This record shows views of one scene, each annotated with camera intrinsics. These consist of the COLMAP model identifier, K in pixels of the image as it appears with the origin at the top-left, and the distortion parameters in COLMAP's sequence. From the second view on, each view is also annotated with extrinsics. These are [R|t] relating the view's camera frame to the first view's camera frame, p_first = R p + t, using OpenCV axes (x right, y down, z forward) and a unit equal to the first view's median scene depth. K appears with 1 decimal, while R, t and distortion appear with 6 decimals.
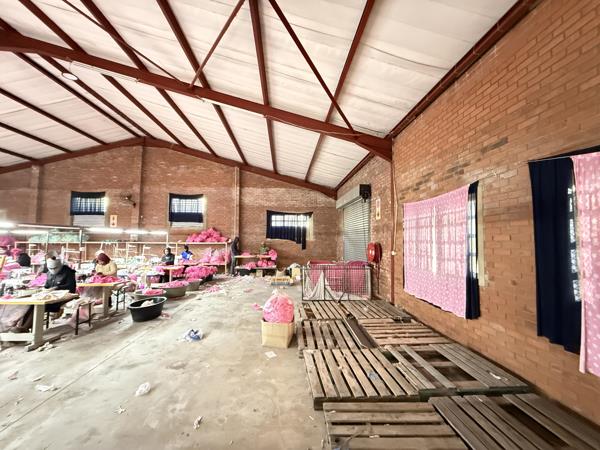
lens RADIAL K [[237.1, 0, 298.5], [0, 237.1, 224.9], [0, 0, 1]] dist [0.000731, -0.000159]
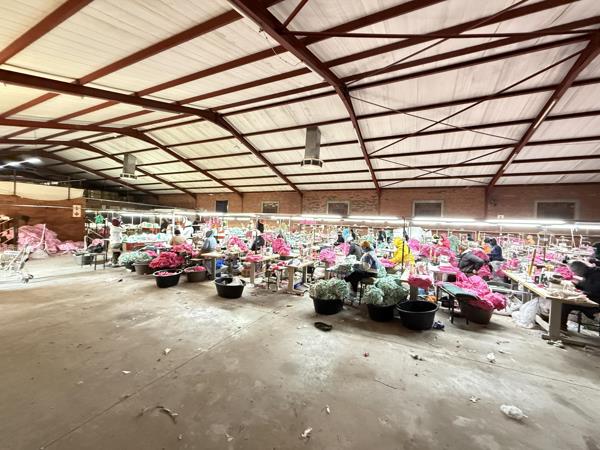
lens RADIAL K [[237.1, 0, 298.5], [0, 237.1, 224.9], [0, 0, 1]] dist [0.000731, -0.000159]
pose [[-0.475639, 0.002412, -0.879637, 0.098956], [0.015815, 0.999858, -0.005810, -0.002145], [0.879498, -0.016675, -0.475610, 0.143492]]
